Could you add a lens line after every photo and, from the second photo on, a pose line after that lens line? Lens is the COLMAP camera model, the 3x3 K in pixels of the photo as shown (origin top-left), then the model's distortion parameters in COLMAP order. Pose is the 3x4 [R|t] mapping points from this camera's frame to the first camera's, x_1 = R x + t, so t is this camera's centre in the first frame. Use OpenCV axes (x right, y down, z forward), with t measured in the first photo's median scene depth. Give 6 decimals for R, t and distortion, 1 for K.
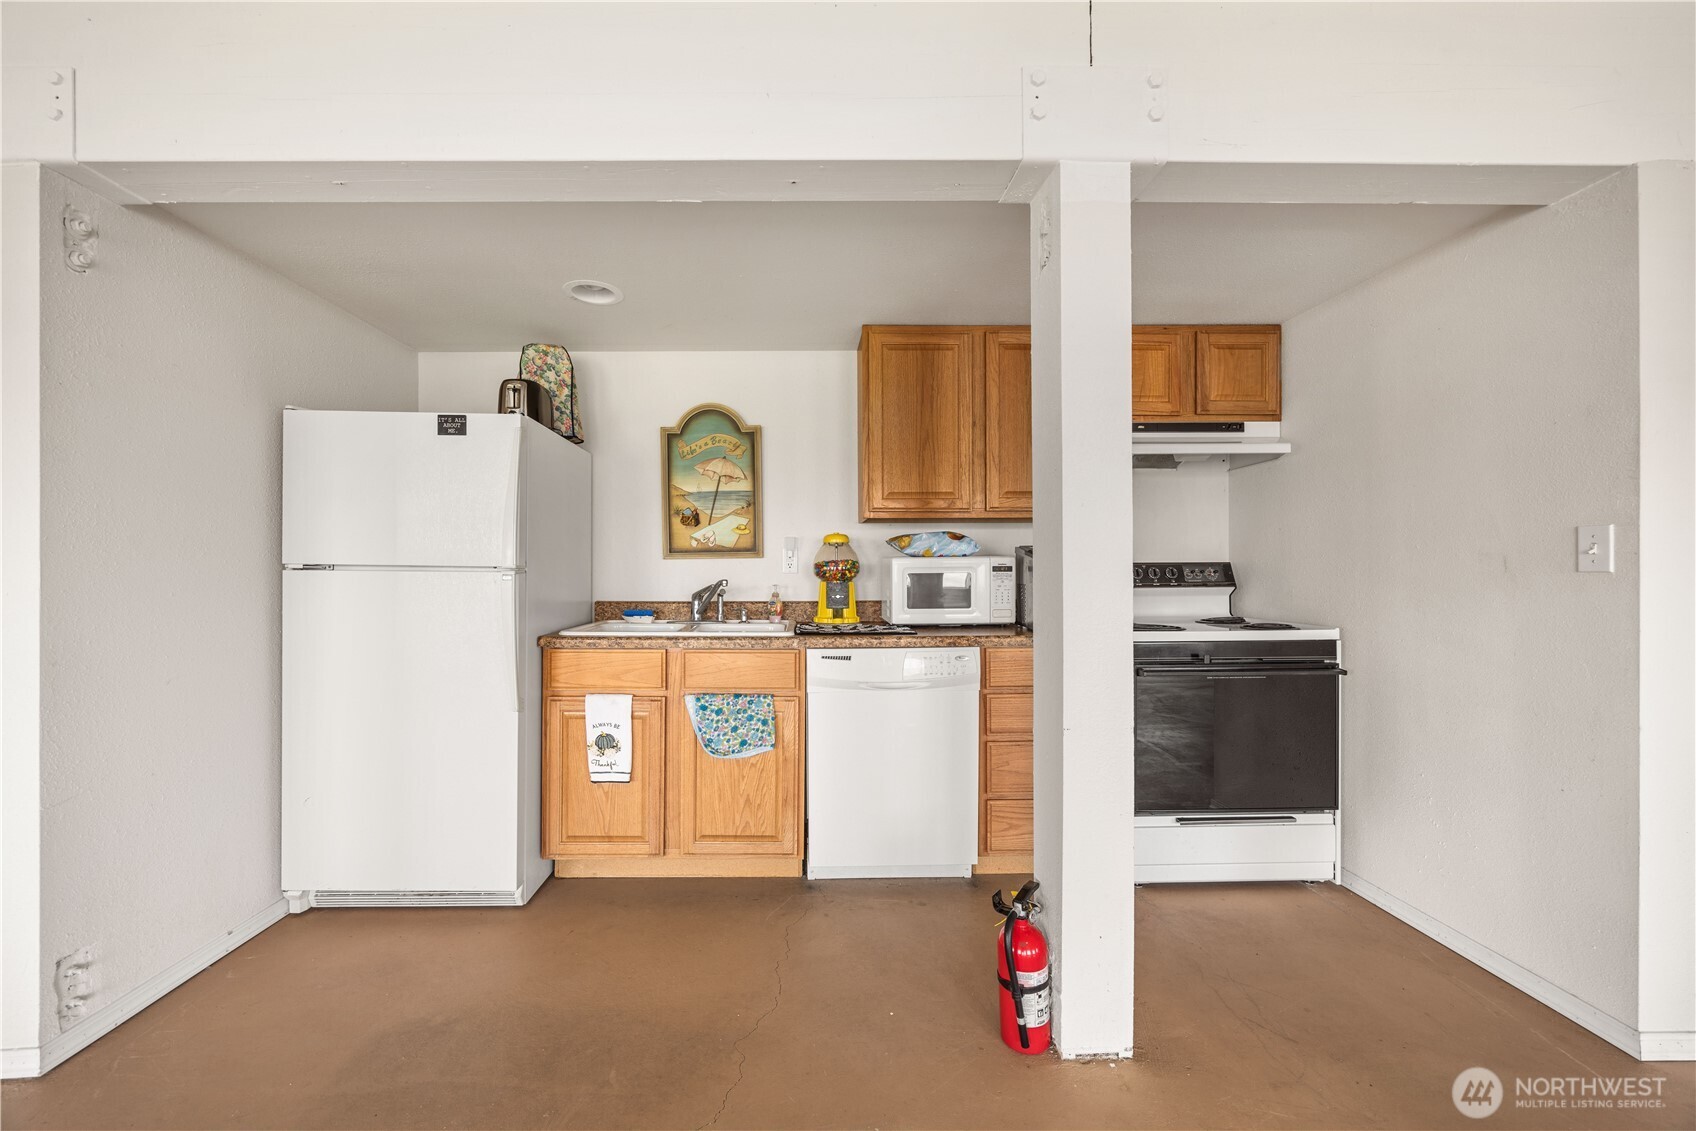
lens RADIAL K [[645.7, 0, 837.6], [0, 645.7, 570.8], [0, 0, 1]] dist [-0.009326, 0.001030]
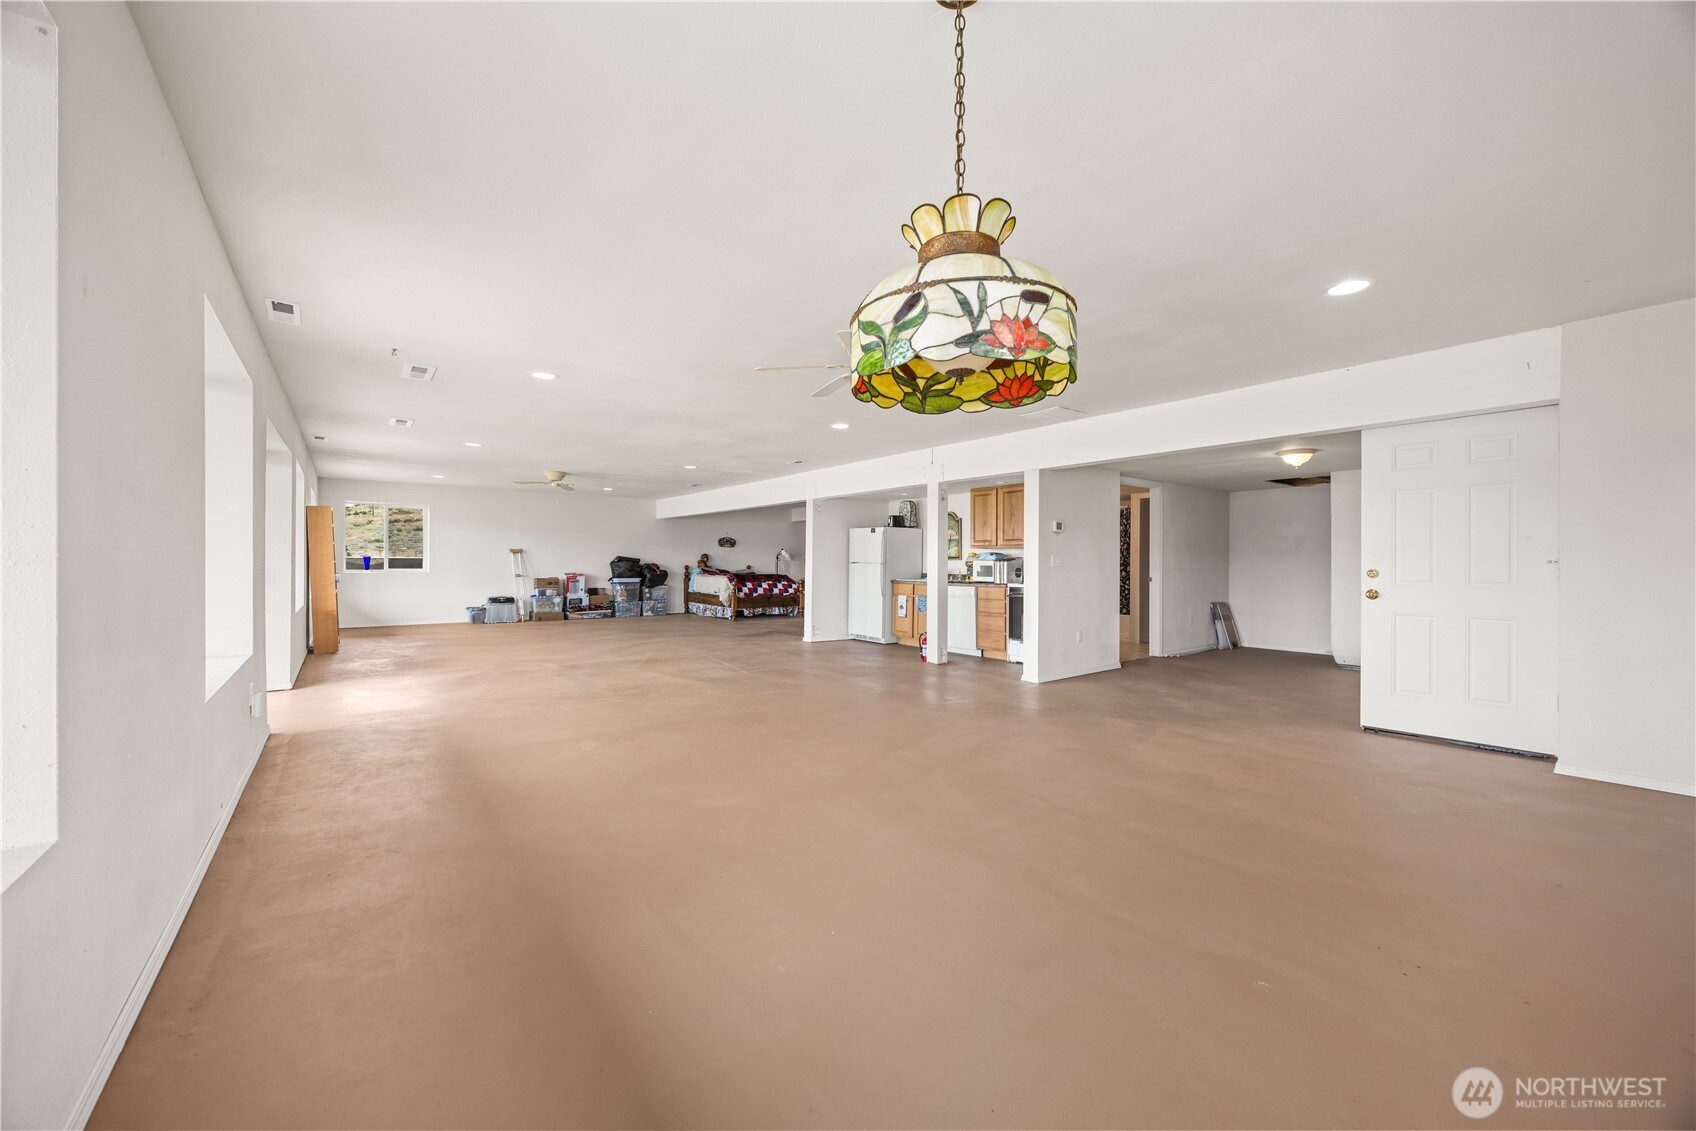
lens RADIAL K [[645.7, 0, 830.1], [0, 645.7, 567.9], [0, 0, 1]] dist [-0.009326, 0.001030]
pose [[0.576665, 0.013441, -0.816870, 2.646557], [-0.013882, 0.999882, 0.006652, 0.003886], [0.816863, 0.007504, 0.576783, -1.664449]]
